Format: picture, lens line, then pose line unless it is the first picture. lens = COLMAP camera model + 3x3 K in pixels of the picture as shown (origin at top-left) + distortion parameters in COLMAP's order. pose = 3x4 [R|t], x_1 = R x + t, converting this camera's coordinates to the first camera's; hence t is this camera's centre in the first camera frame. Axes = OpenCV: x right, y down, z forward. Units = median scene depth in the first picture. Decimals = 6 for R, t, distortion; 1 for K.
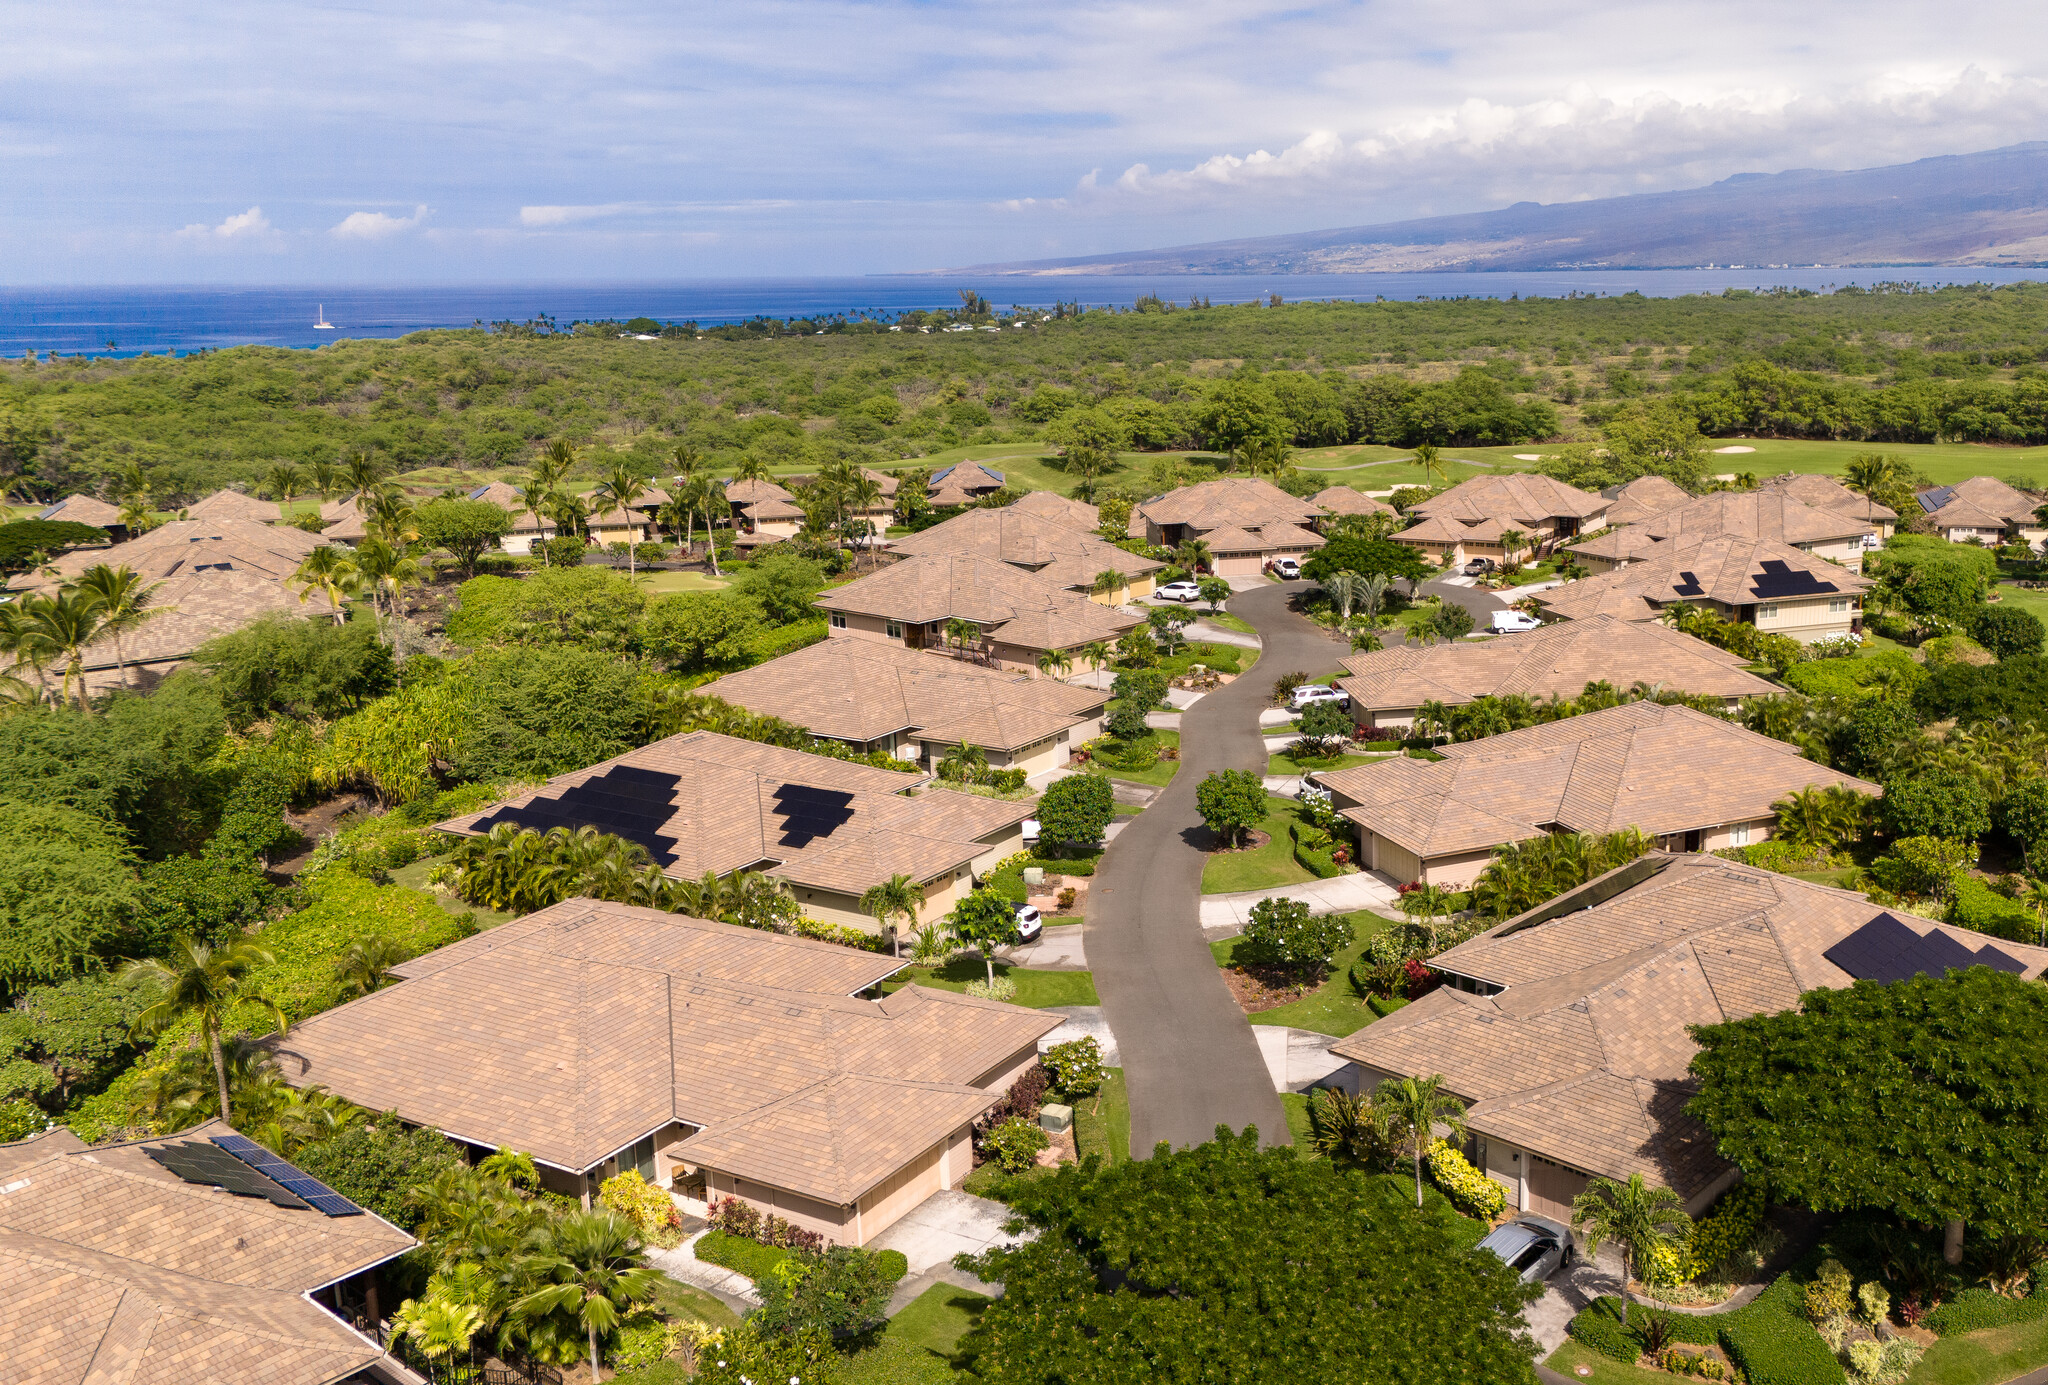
lens RADIAL K [[1822.8, 0, 1233.5], [0, 1822.8, 688.6], [0, 0, 1]] dist [0.094622, -0.139776]
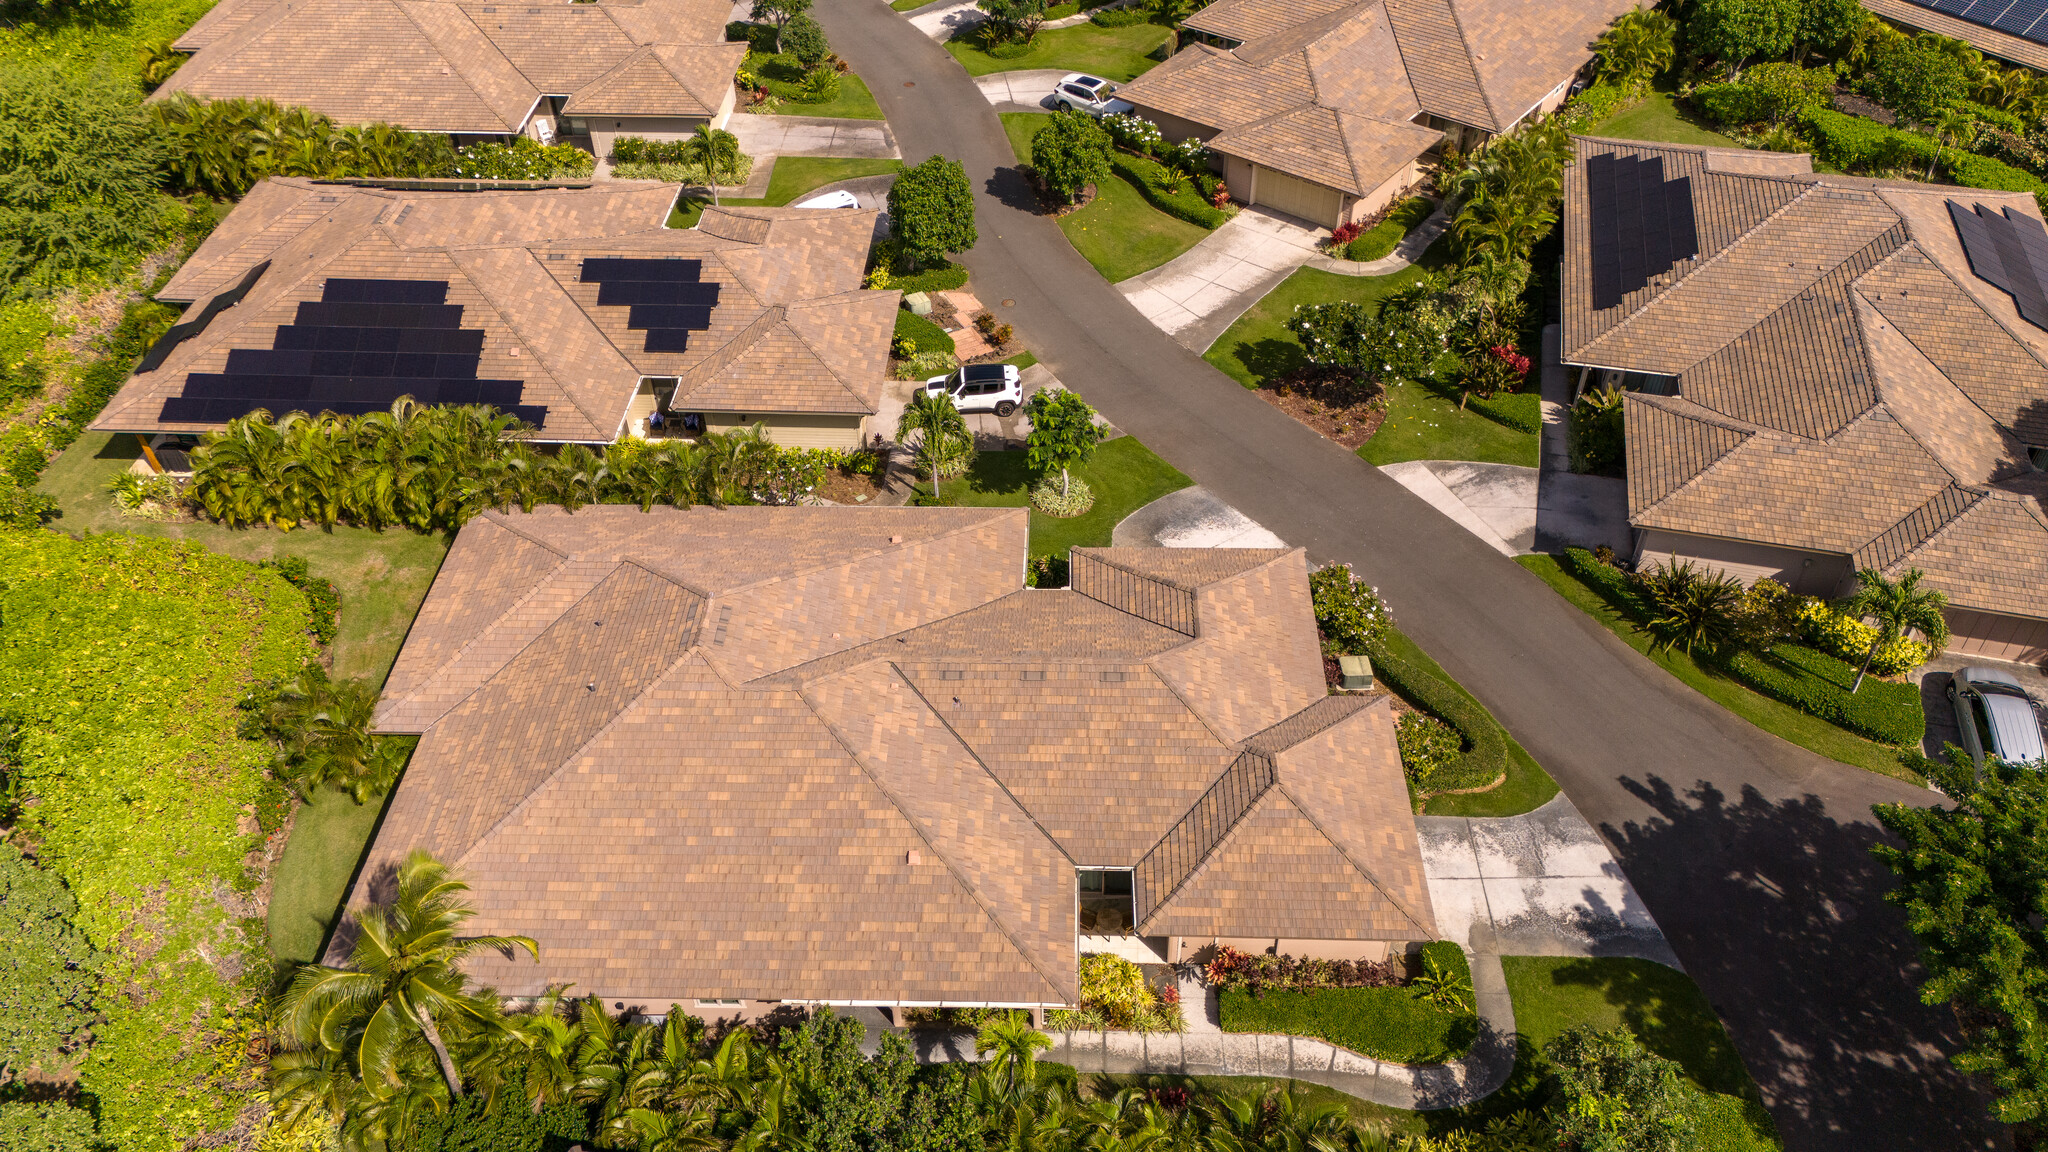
lens RADIAL K [[1514.6, 0, 1026.9], [0, 1514.6, 567.1], [0, 0, 1]] dist [0.074170, -0.069362]
pose [[0.892764, -0.299648, 0.336428, -0.350945], [0.103084, 0.862799, 0.494925, -0.139334], [-0.438573, -0.407171, 0.801165, 0.381597]]
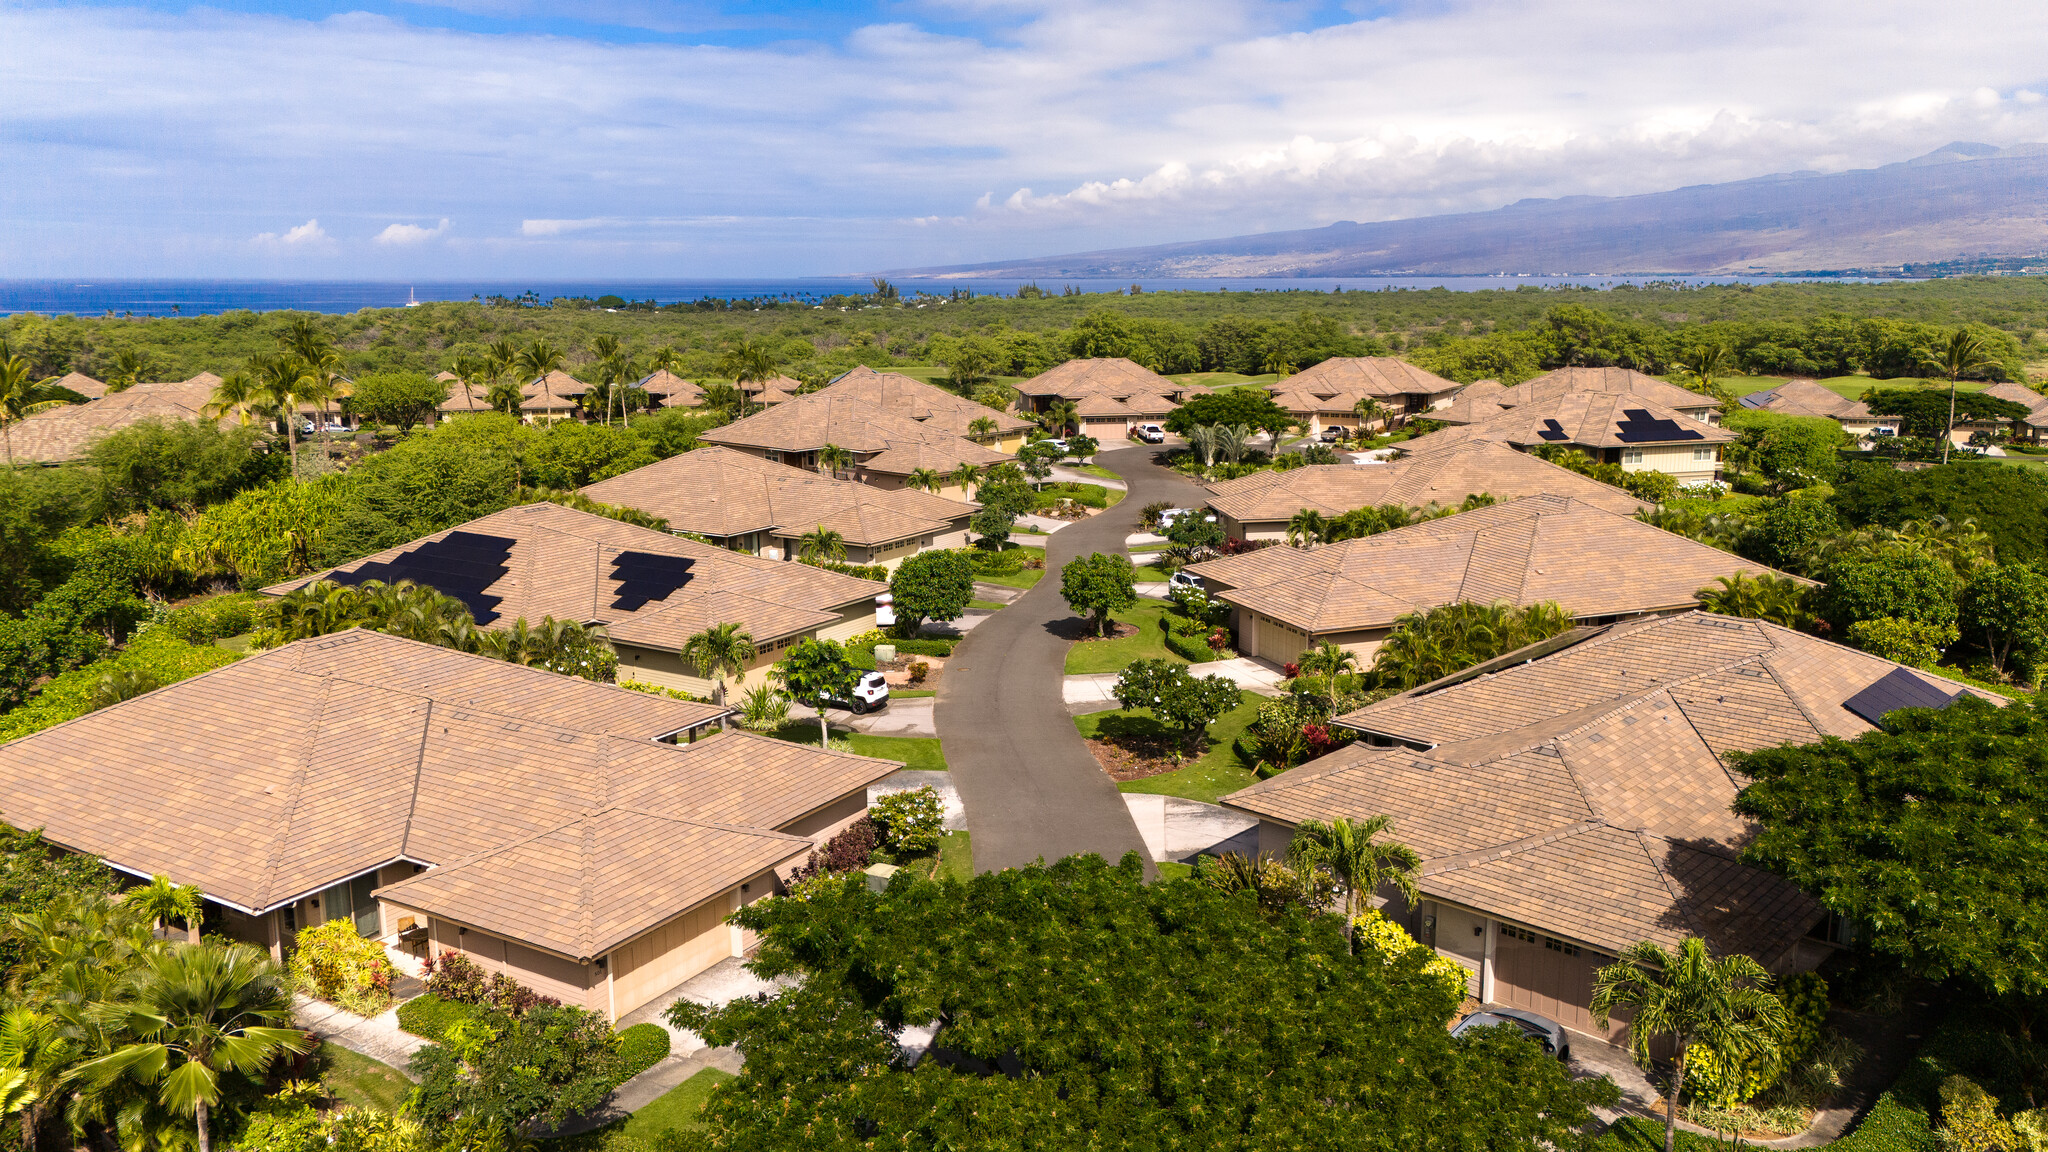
lens RADIAL K [[1514.6, 0, 1026.9], [0, 1514.6, 567.1], [0, 0, 1]] dist [0.074170, -0.069362]
pose [[0.998840, 0.018374, -0.044505, -0.004027], [-0.019978, 0.999157, -0.035874, 0.088625], [0.043809, 0.036722, 0.998365, 0.241167]]
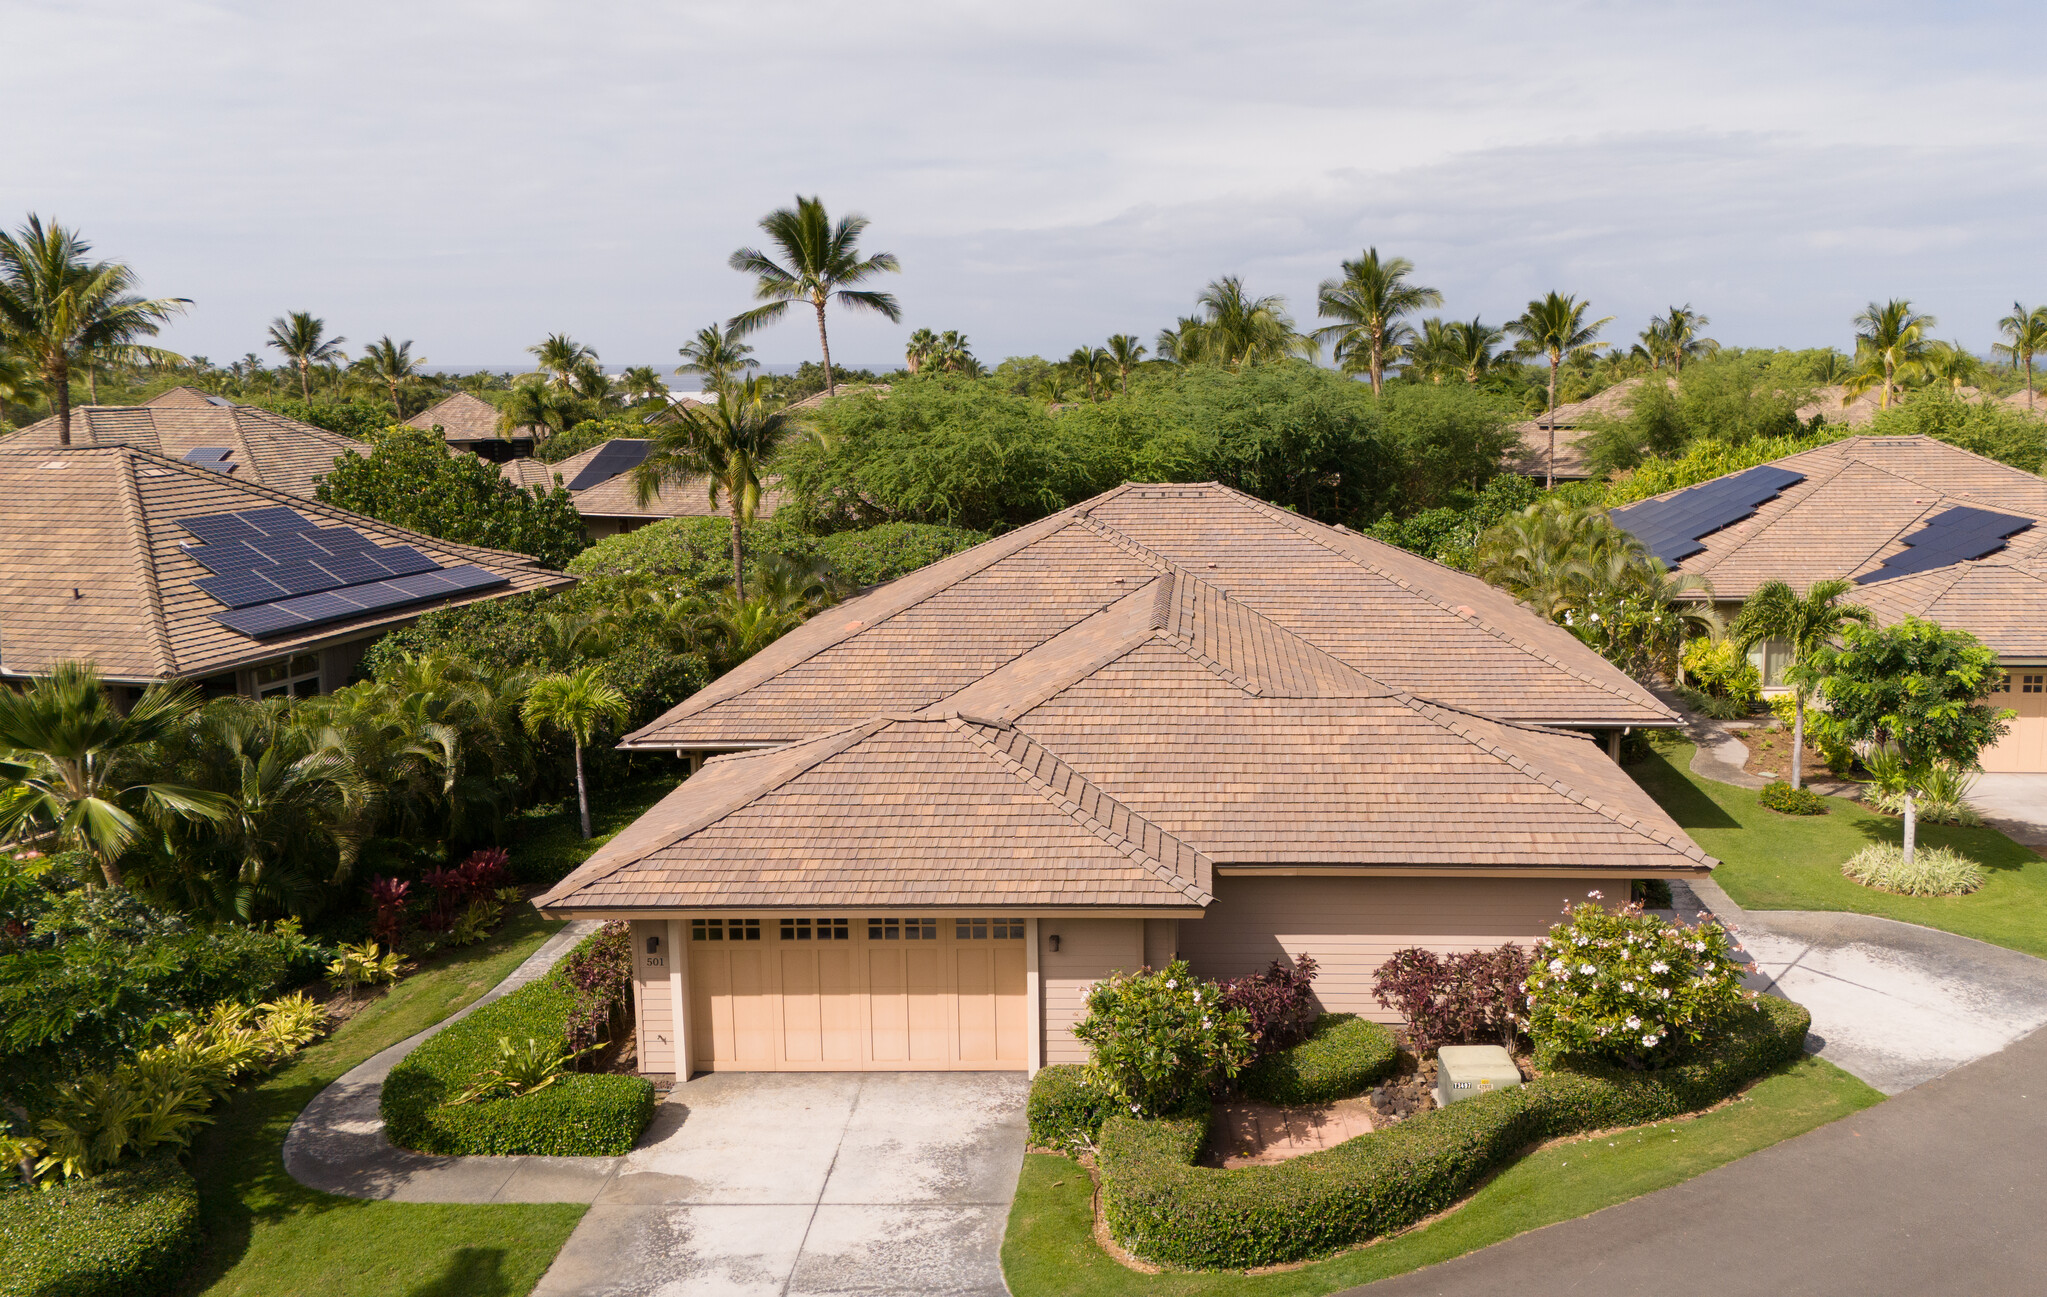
lens RADIAL K [[1700.4, 0, 1157.3], [0, 1700.4, 645.4], [0, 0, 1]] dist [0.087438, -0.104015]
pose [[0.447888, 0.154706, -0.880603, 0.109054], [-0.198575, 0.977530, 0.070736, 0.107902], [0.871759, 0.143184, 0.468545, 0.592309]]
